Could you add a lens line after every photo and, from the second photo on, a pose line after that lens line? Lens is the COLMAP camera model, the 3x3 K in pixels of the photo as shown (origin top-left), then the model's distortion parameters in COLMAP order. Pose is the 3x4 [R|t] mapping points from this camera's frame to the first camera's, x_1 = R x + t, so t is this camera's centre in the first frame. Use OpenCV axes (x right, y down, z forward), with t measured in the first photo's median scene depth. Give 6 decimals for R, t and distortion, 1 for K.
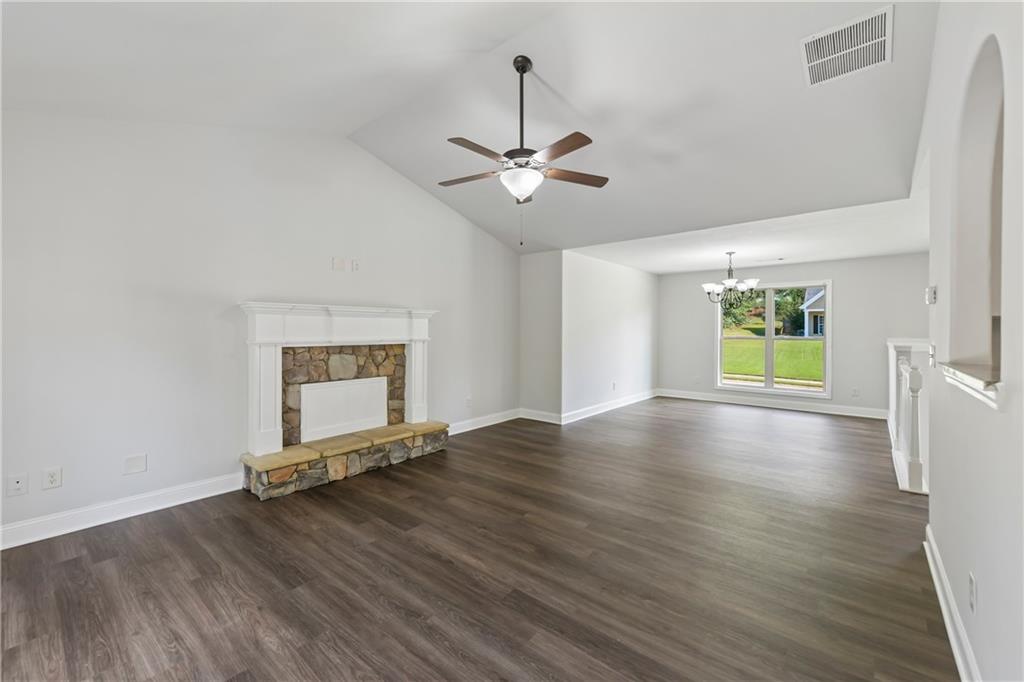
lens RADIAL K [[413.1, 0, 506.0], [0, 413.1, 340.0], [0, 0, 1]] dist [-0.003076, -0.000083]
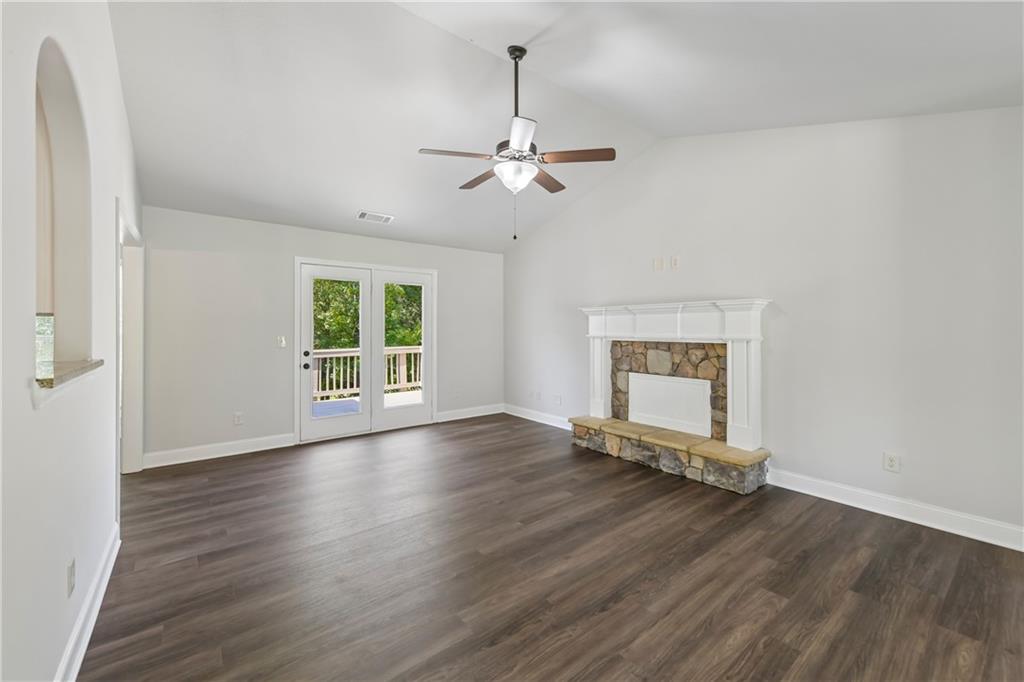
lens RADIAL K [[413.1, 0, 505.7], [0, 413.1, 330.4], [0, 0, 1]] dist [-0.003076, -0.000083]
pose [[-0.213827, 0.003502, -0.976865, 0.721845], [-0.020761, 0.999751, 0.008129, -0.015841], [0.976651, 0.022019, -0.213701, 0.862495]]
